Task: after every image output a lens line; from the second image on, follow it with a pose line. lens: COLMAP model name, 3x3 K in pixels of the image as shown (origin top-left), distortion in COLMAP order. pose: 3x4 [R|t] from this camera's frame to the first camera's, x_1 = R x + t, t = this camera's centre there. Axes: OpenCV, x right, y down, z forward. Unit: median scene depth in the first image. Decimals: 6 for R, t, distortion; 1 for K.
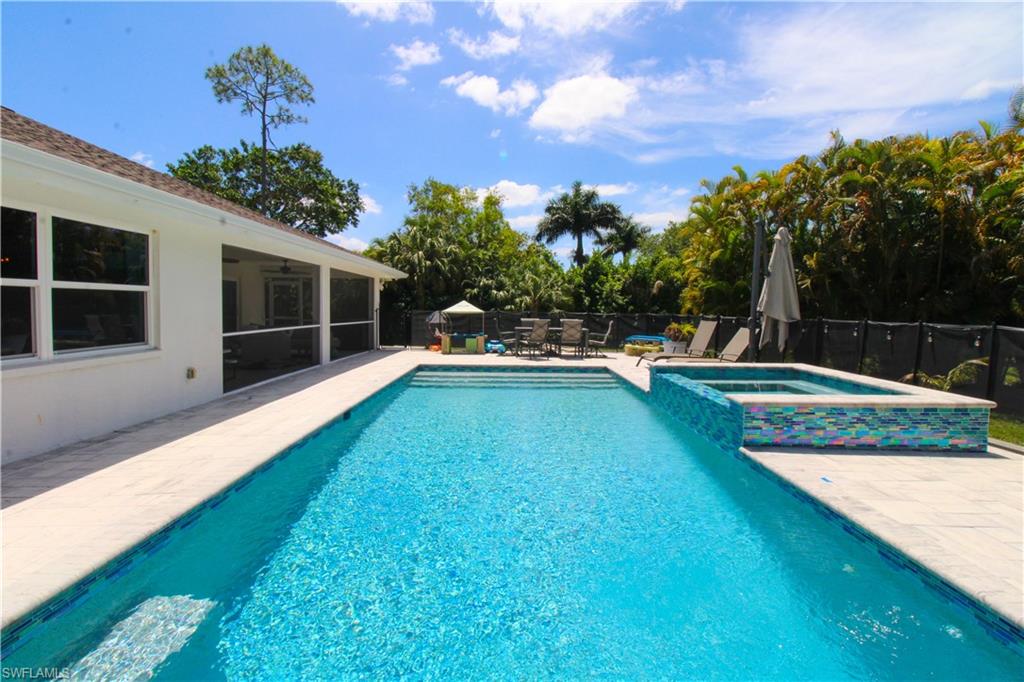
lens RADIAL K [[470.0, 0, 513.5], [0, 470.0, 326.3], [0, 0, 1]] dist [0.000331, -0.014300]
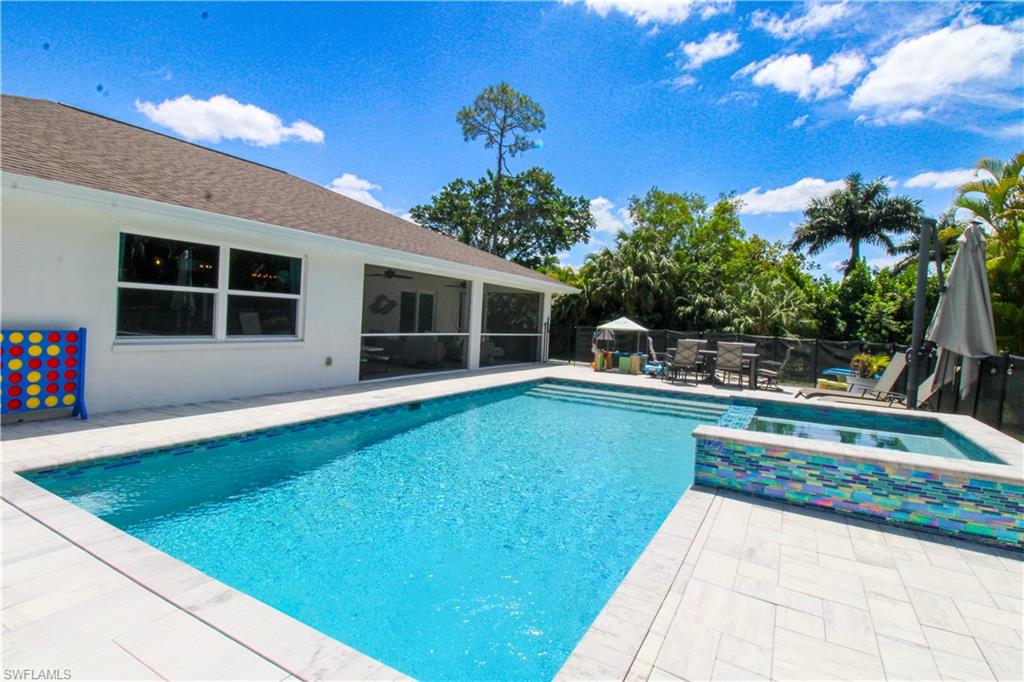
lens RADIAL K [[502.9, 0, 511.4], [0, 502.9, 326.4], [0, 0, 1]] dist [-0.001874, -0.012626]
pose [[0.870513, 0.040017, -0.490516, 0.201481], [-0.059767, 0.997908, -0.024657, 0.002593], [0.488503, 0.050781, 0.871083, 0.003948]]
